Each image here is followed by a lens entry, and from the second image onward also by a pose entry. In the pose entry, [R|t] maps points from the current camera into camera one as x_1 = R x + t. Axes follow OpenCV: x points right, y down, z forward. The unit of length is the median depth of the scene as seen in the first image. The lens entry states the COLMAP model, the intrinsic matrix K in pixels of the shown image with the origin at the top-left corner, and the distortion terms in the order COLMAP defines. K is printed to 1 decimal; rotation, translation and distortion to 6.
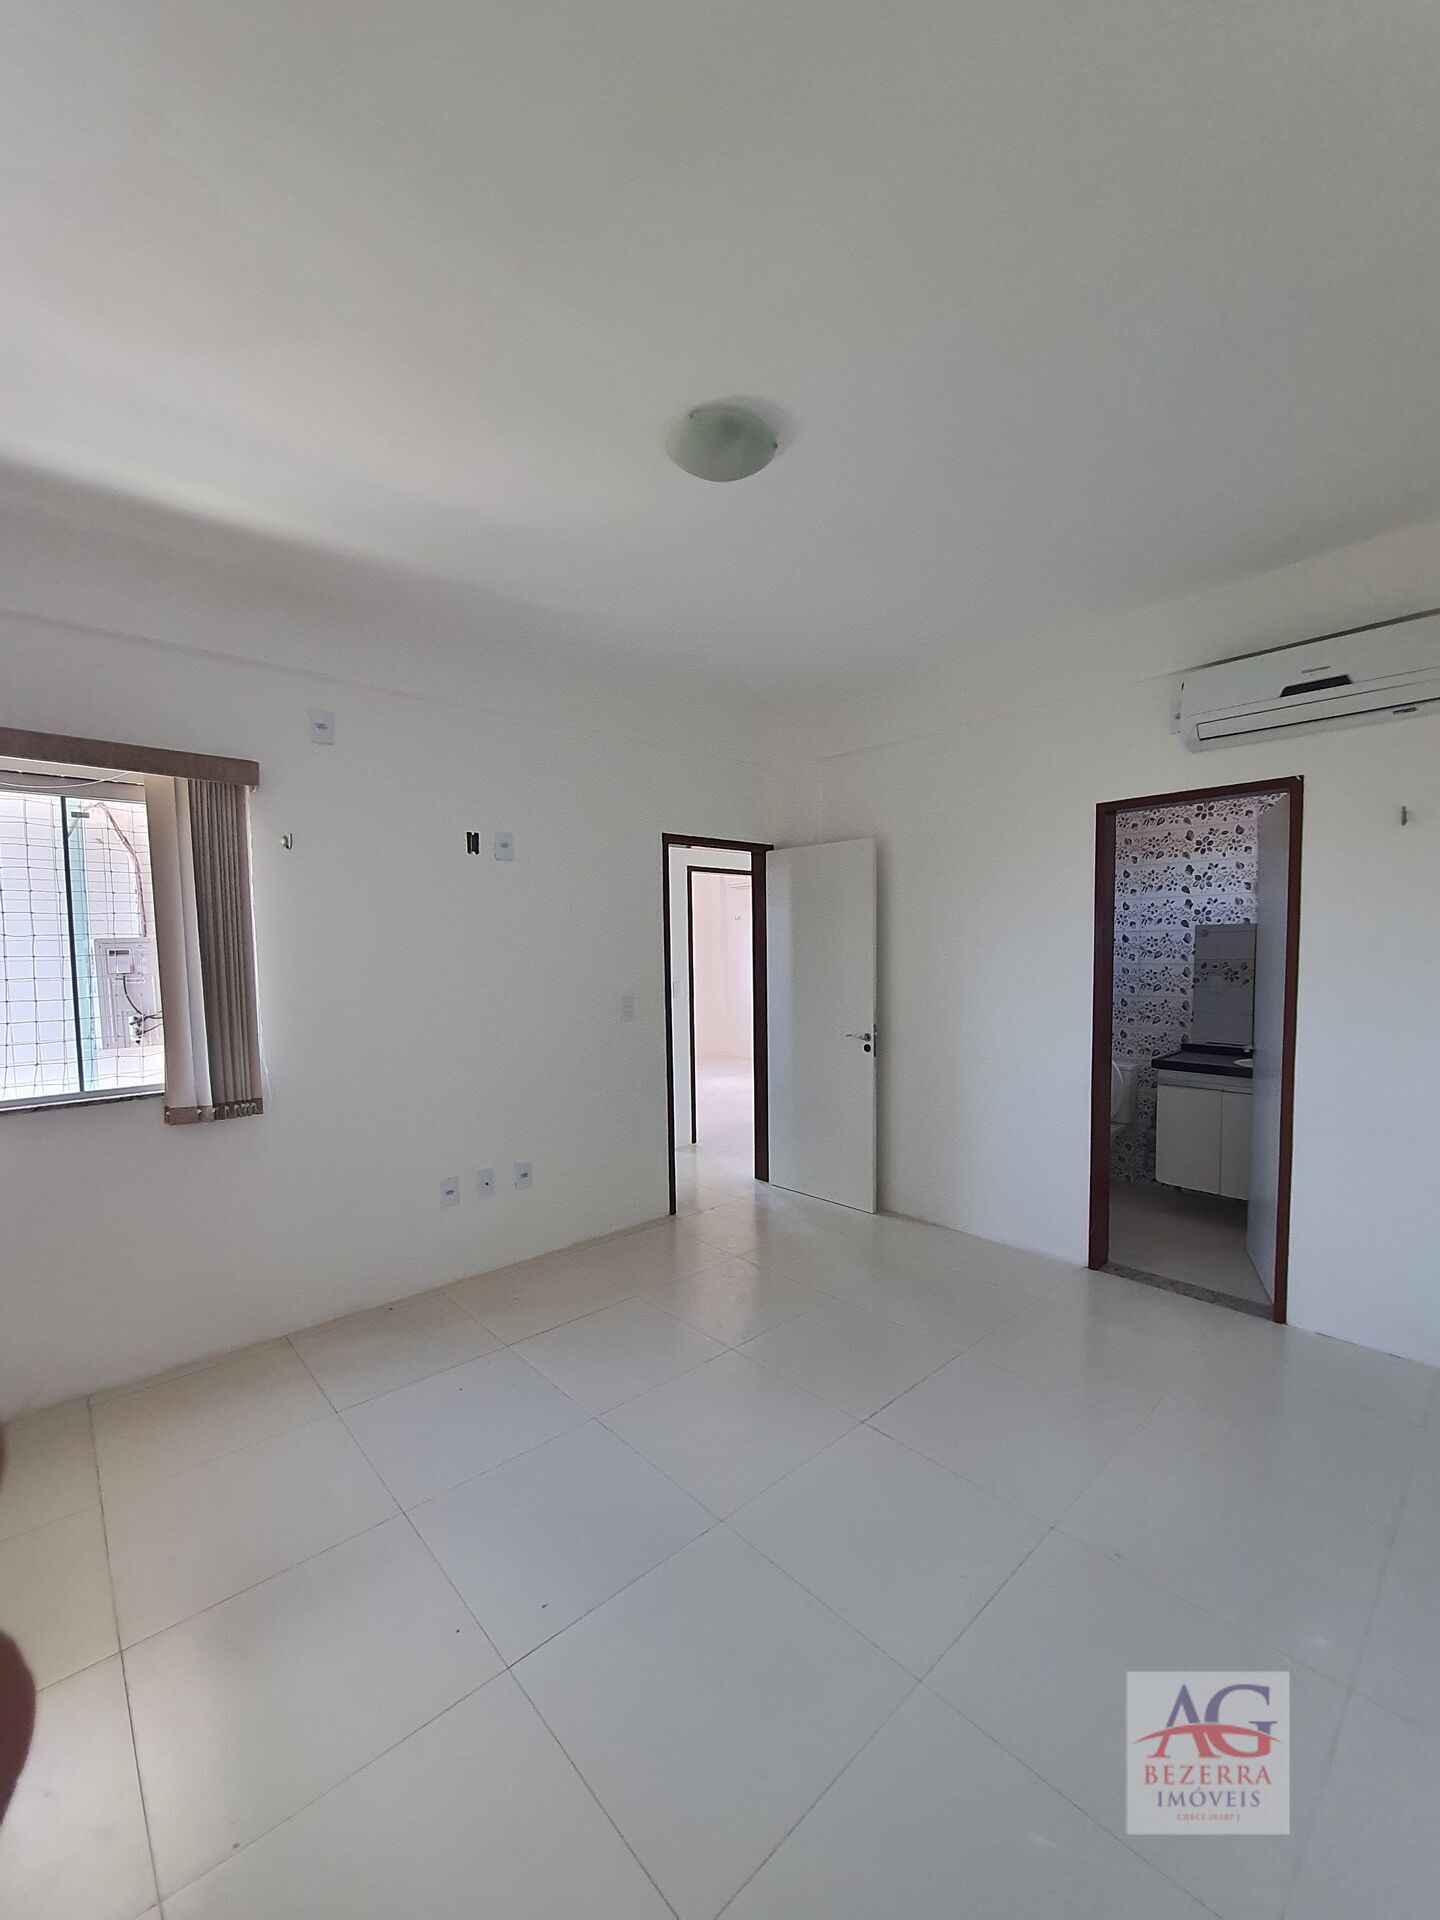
lens RADIAL K [[763.4, 0, 718.9], [0, 763.4, 994.7], [0, 0, 1]] dist [-0.011785, -0.000080]
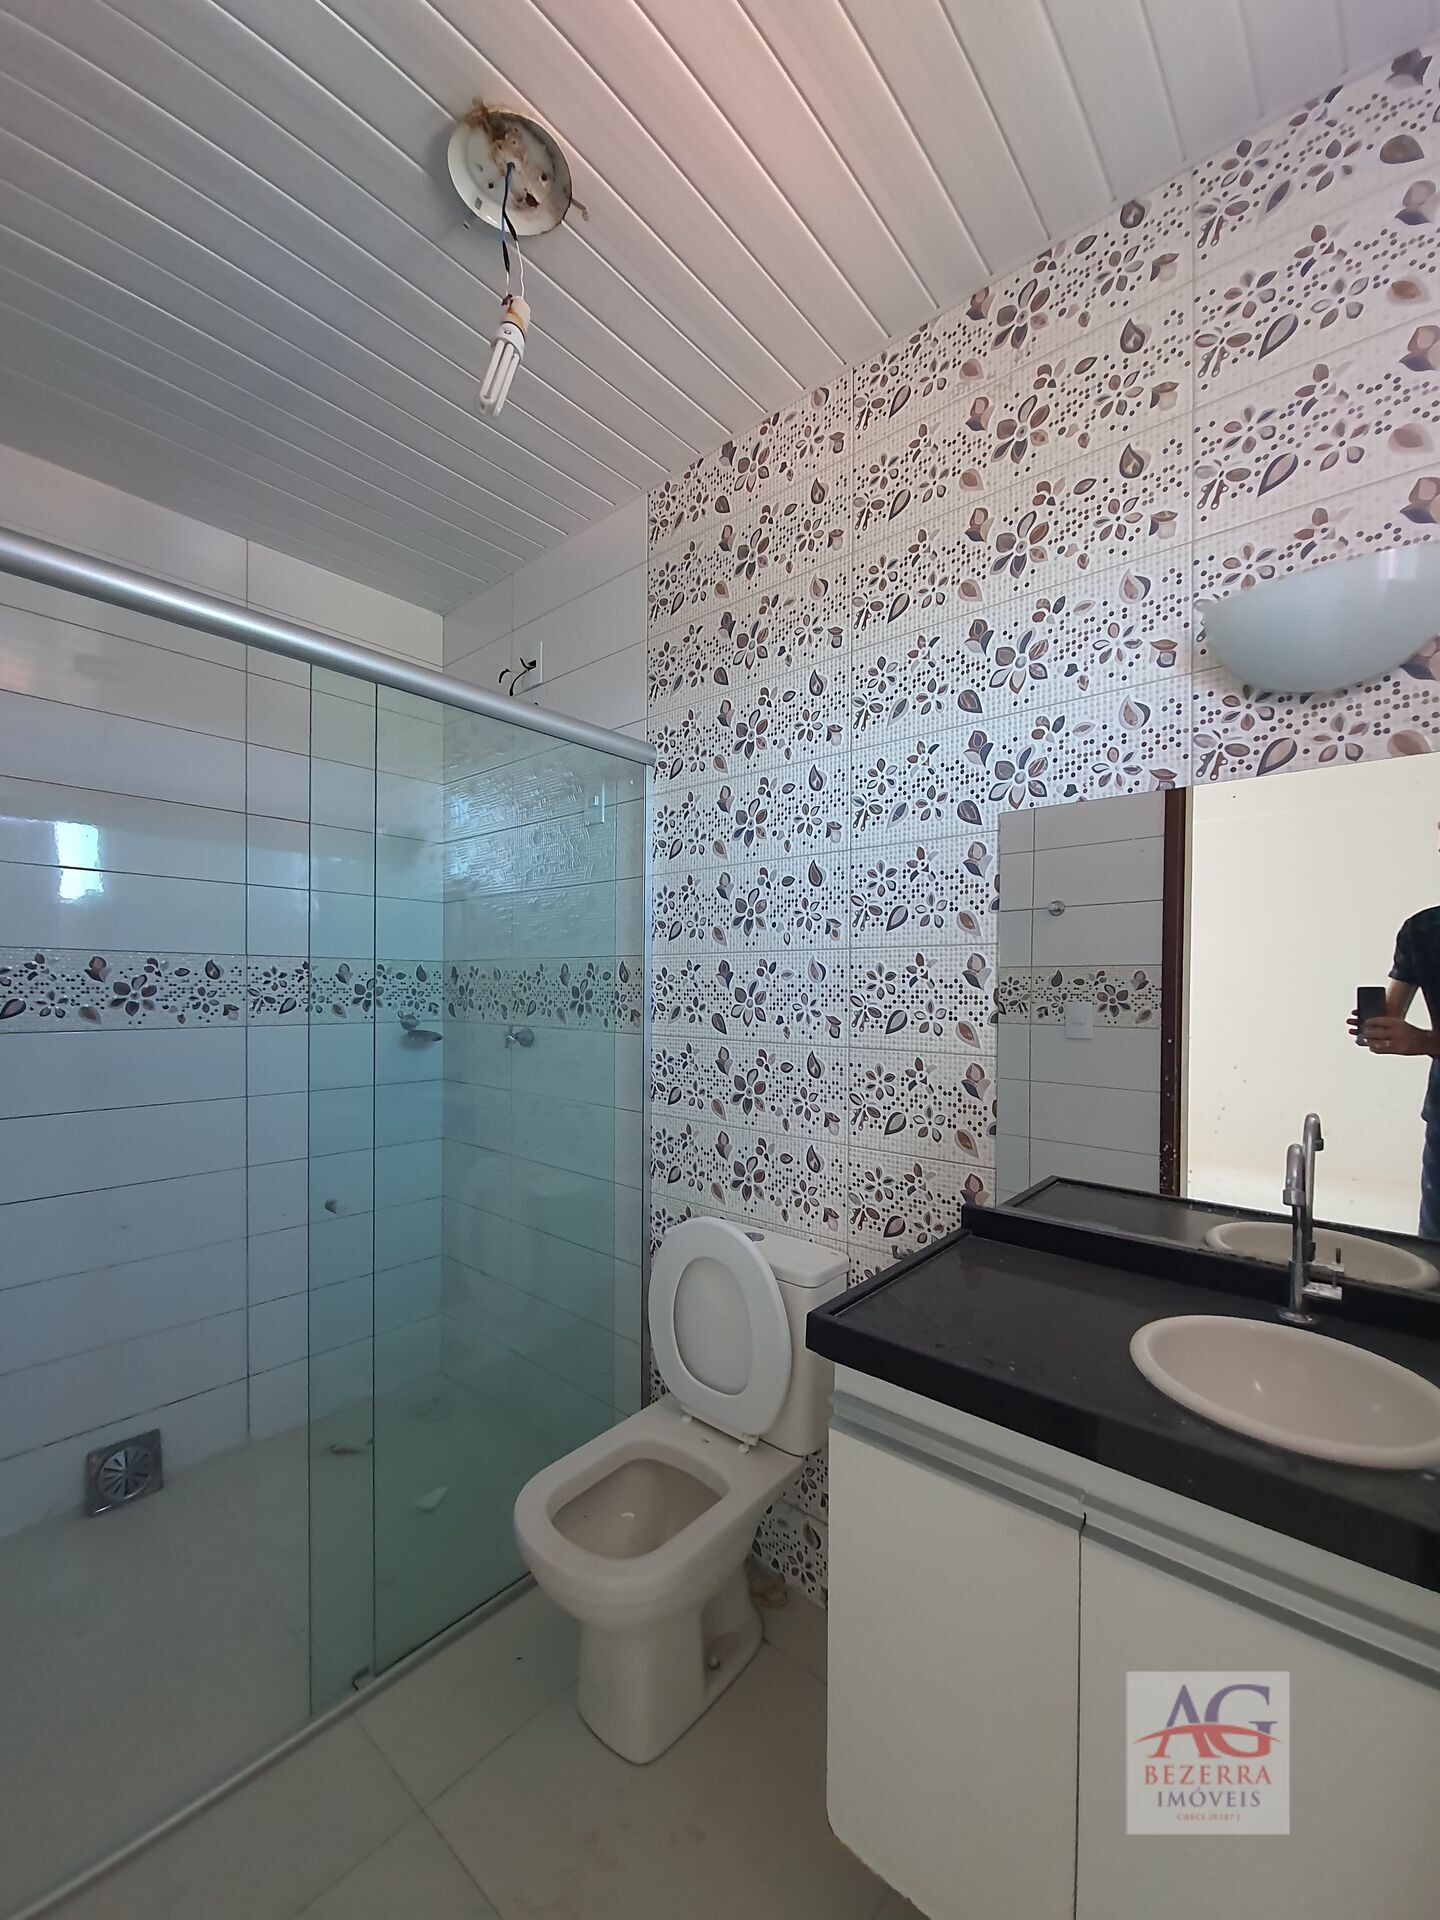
lens RADIAL K [[763.4, 0, 718.9], [0, 763.4, 994.7], [0, 0, 1]] dist [-0.011785, -0.000080]
pose [[0.993174, 0.019095, 0.115065, 0.480811], [-0.012942, 0.998458, -0.053986, -0.002416], [-0.115919, 0.052129, 0.991890, 0.713328]]
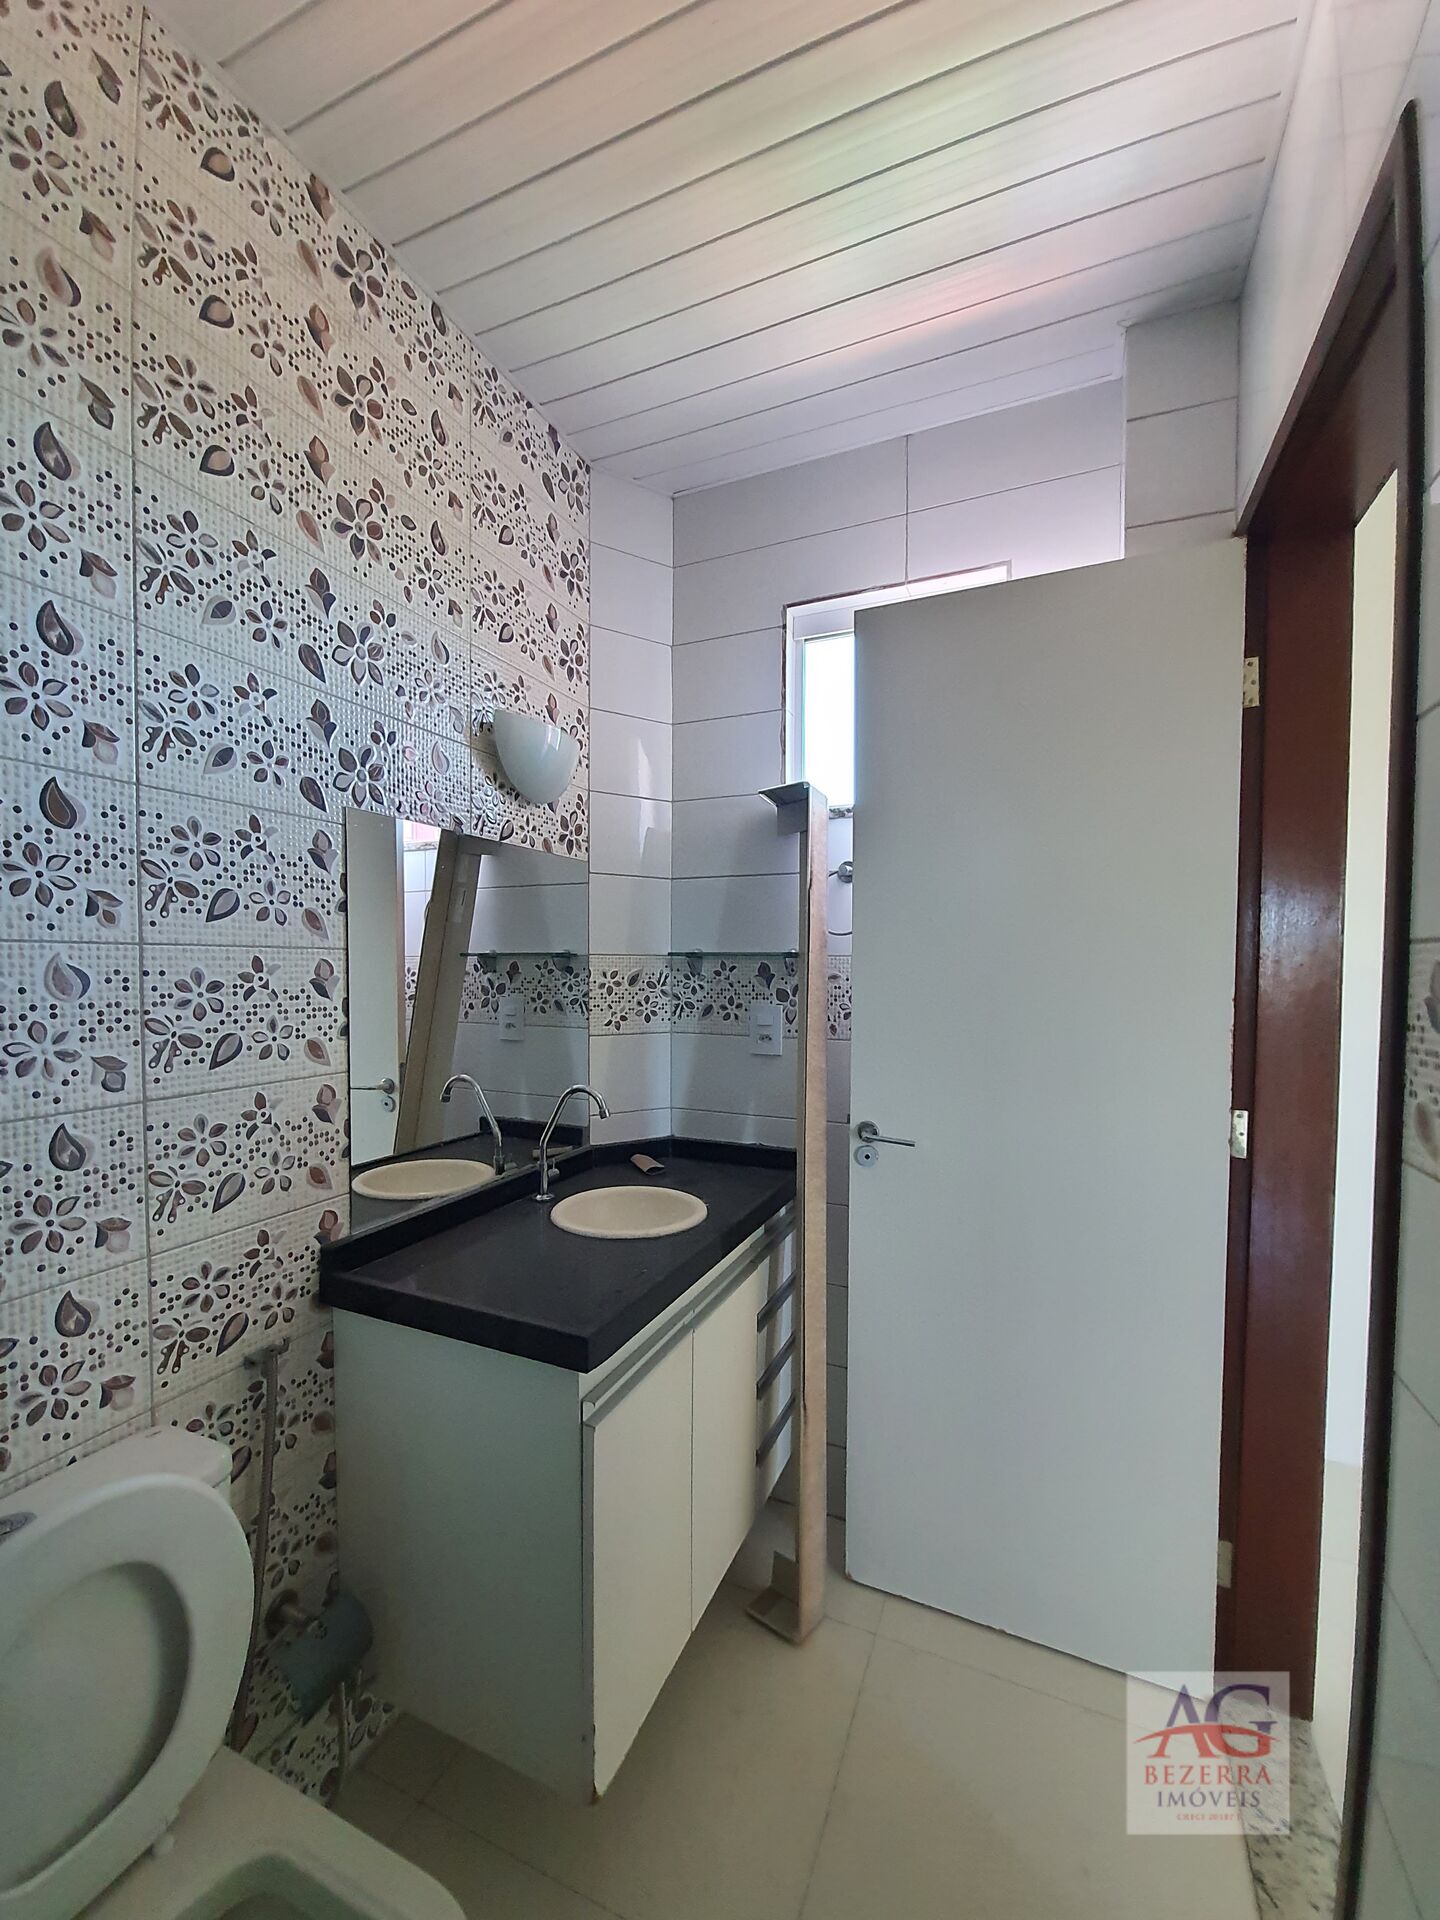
lens RADIAL K [[763.4, 0, 718.9], [0, 763.4, 994.7], [0, 0, 1]] dist [-0.011785, -0.000080]
pose [[-0.405893, -0.023035, 0.913630, 0.318093], [0.057713, 0.997041, 0.050778, -0.029774], [-0.912096, 0.073338, -0.403363, 0.985965]]
